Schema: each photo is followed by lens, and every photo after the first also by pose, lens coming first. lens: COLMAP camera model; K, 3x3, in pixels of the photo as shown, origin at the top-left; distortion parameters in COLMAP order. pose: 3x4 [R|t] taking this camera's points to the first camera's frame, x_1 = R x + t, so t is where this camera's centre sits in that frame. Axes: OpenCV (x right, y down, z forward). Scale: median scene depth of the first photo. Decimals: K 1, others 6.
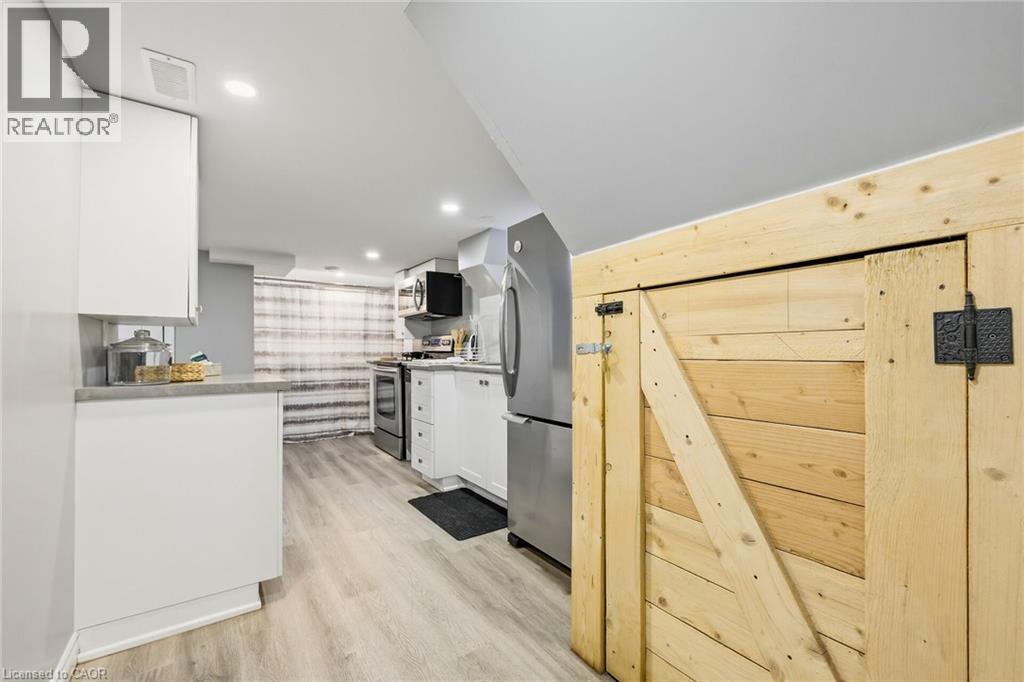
lens RADIAL K [[422.5, 0, 513.8], [0, 422.5, 351.0], [0, 0, 1]] dist [-0.000010, 0.000002]
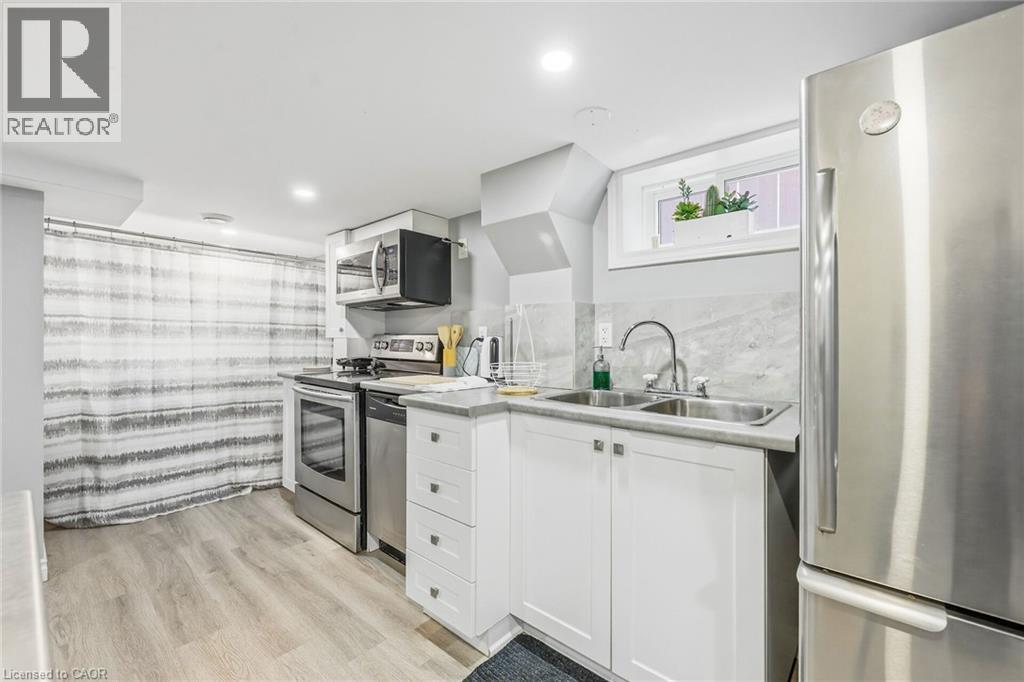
lens RADIAL K [[420.8, 0, 512.0], [0, 420.8, 341.0], [0, 0, 1]] dist [-0.000578, 0.000061]
pose [[0.970155, 0.007038, 0.242385, -0.170403], [-0.006605, 0.999975, -0.002601, -0.025063], [-0.242398, 0.000922, 0.970177, 0.329314]]
